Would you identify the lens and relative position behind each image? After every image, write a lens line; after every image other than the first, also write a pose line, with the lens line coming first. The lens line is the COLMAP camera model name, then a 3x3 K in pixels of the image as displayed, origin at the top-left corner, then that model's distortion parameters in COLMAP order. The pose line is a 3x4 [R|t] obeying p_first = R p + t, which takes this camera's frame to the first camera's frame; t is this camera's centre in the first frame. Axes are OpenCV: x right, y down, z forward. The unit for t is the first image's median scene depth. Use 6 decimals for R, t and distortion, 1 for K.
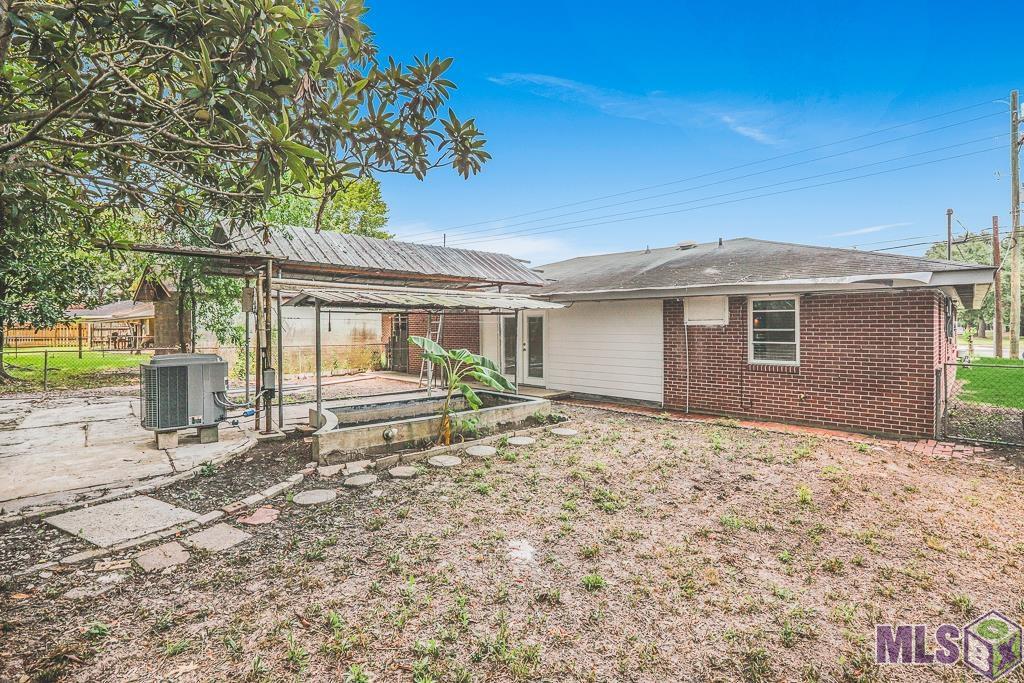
lens RADIAL K [[489.5, 0, 508.8], [0, 489.5, 337.7], [0, 0, 1]] dist [-0.041517, 0.017249]
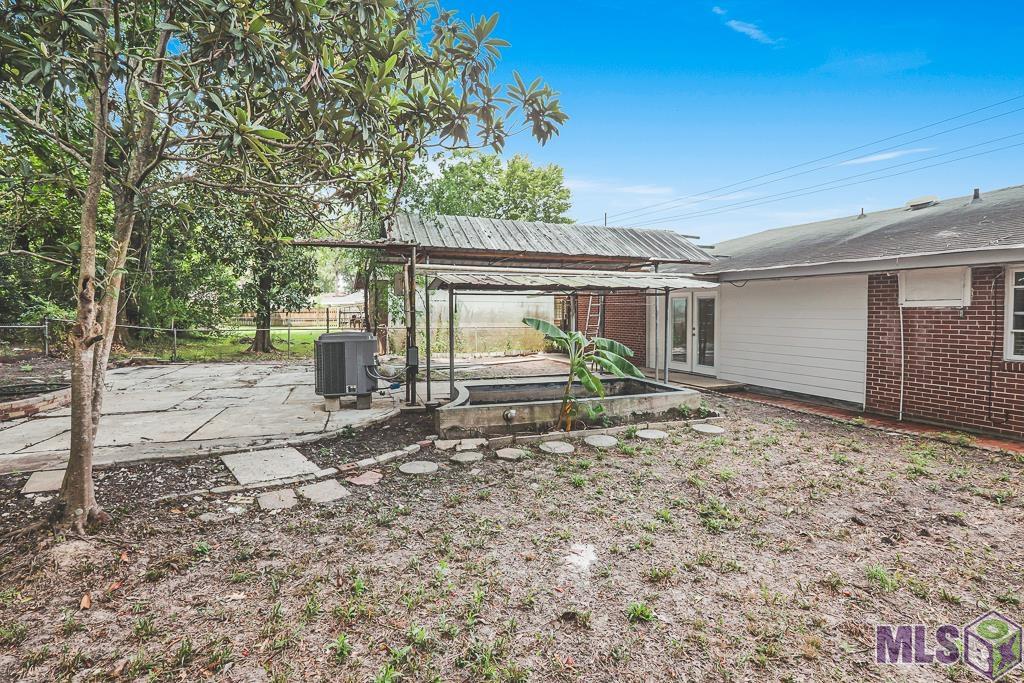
lens RADIAL K [[484.0, 0, 500.1], [0, 484.0, 320.0], [0, 0, 1]] dist [-0.047256, 0.021069]
pose [[0.908135, 0.006620, -0.418624, 0.182900], [-0.007628, 0.999971, -0.000735, 0.001904], [0.418607, 0.003861, 0.908159, 0.094729]]
